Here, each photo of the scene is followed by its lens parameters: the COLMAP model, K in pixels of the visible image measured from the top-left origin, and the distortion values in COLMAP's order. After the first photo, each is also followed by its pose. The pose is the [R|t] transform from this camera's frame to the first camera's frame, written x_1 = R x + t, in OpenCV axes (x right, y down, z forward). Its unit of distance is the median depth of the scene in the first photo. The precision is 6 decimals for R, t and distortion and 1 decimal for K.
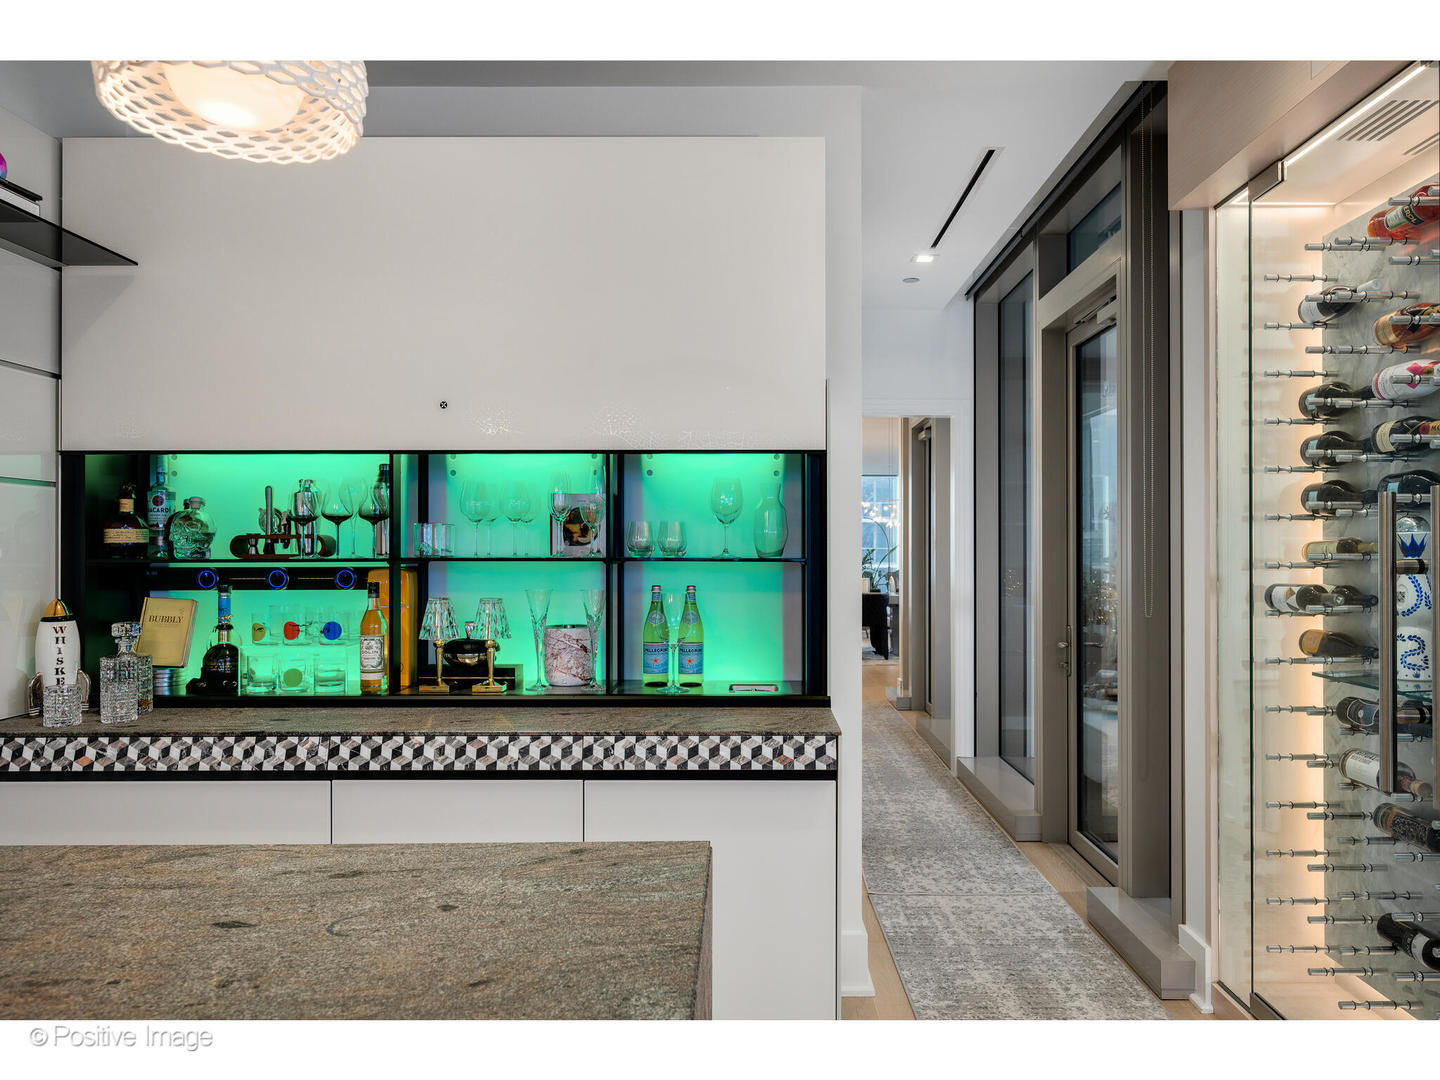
lens RADIAL K [[991.6, 0, 720.0], [0, 991.6, 540.0], [0, 0, 1]] dist [0.000921, 0.000587]
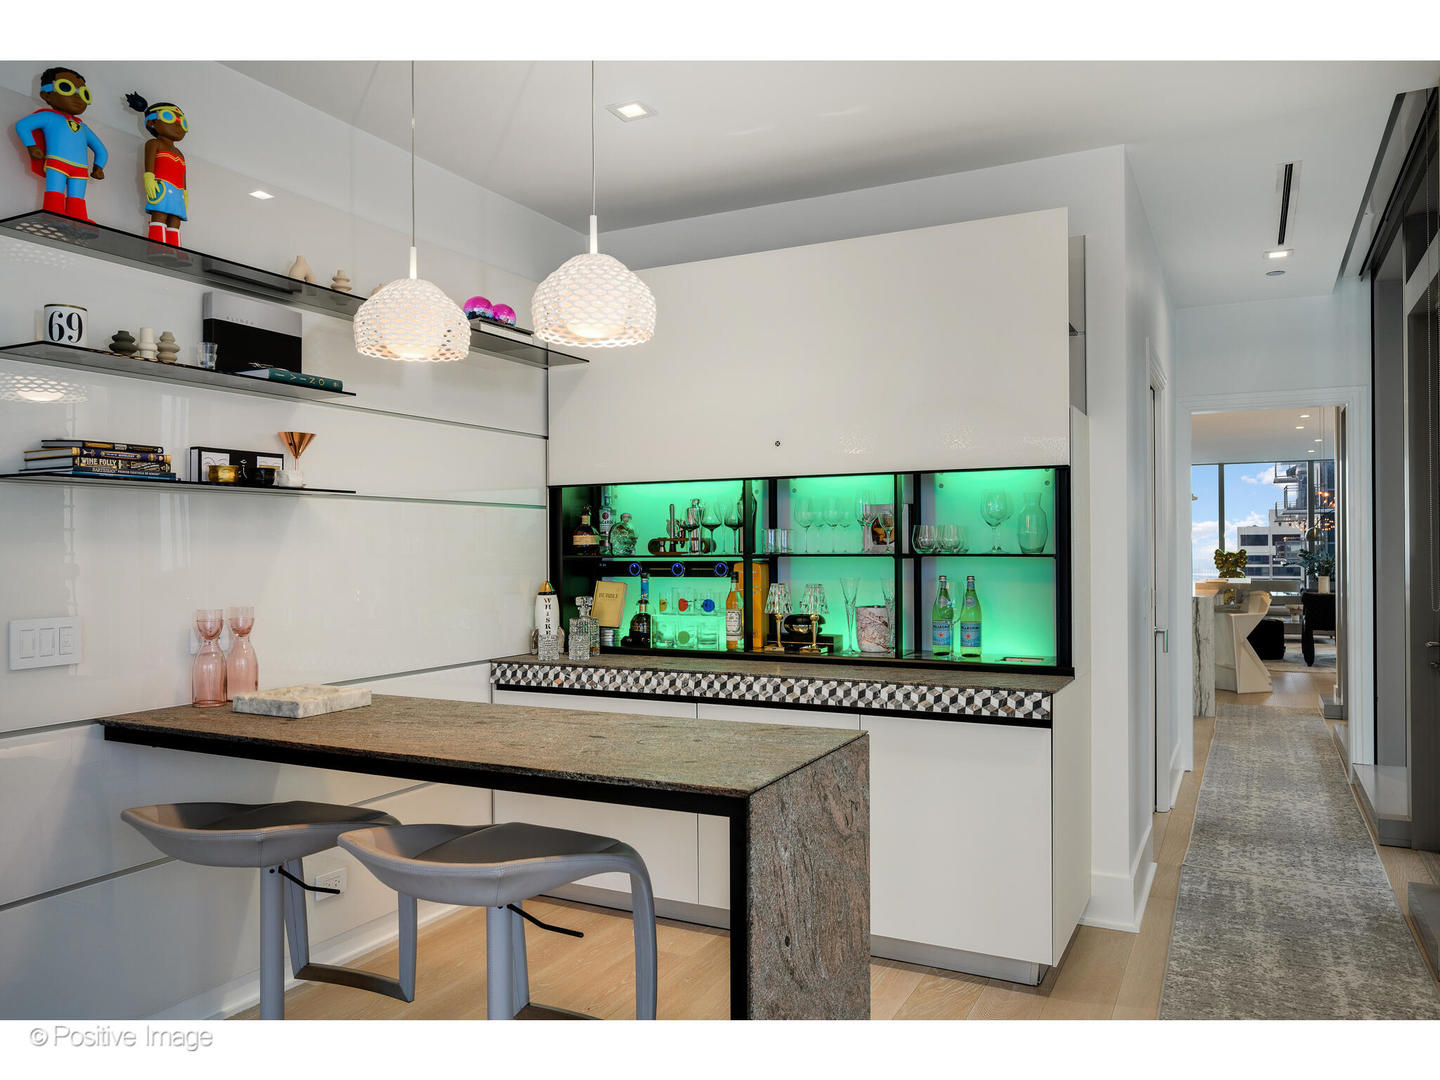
lens RADIAL K [[1020.5, 0, 727.4], [0, 1020.5, 538.3], [0, 0, 1]] dist [0.020635, -0.024479]
pose [[0.901598, -0.008794, -0.432485, 0.290779], [0.009318, 0.999956, -0.000907, -0.003526], [0.432474, -0.003212, 0.901641, -0.334935]]
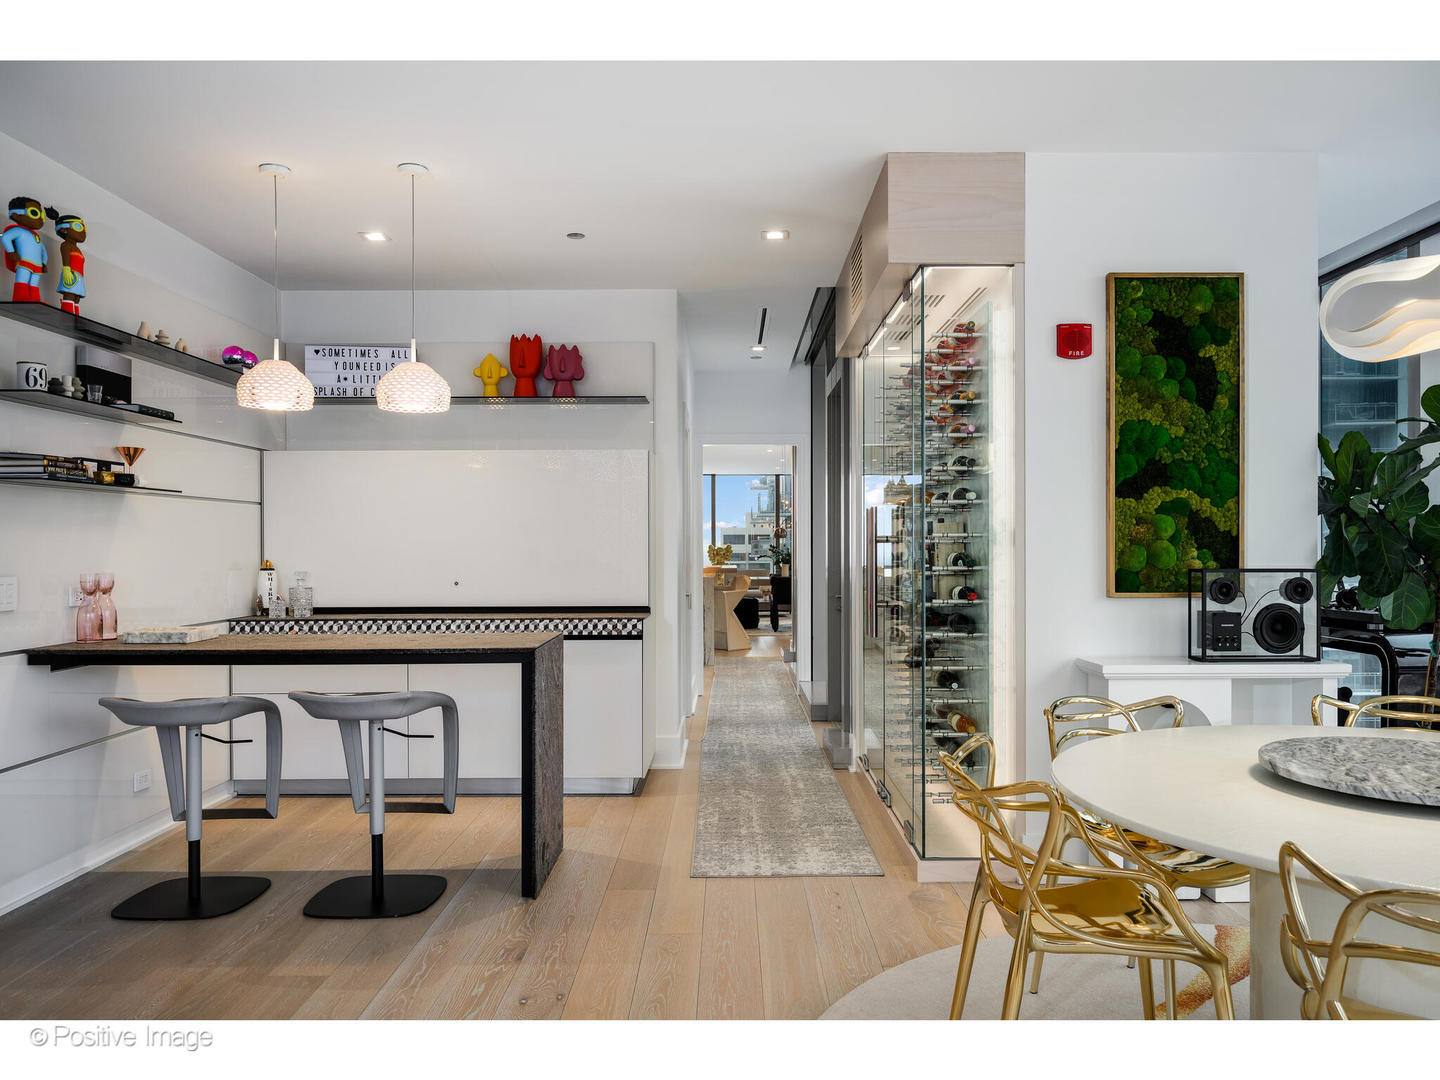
lens RADIAL K [[1020.5, 0, 727.4], [0, 1020.5, 538.3], [0, 0, 1]] dist [0.020635, -0.024479]
pose [[0.999770, -0.004336, 0.021023, 0.240074], [0.004259, 0.999984, 0.003692, 0.011783], [-0.021039, -0.003602, 0.999772, -1.151286]]
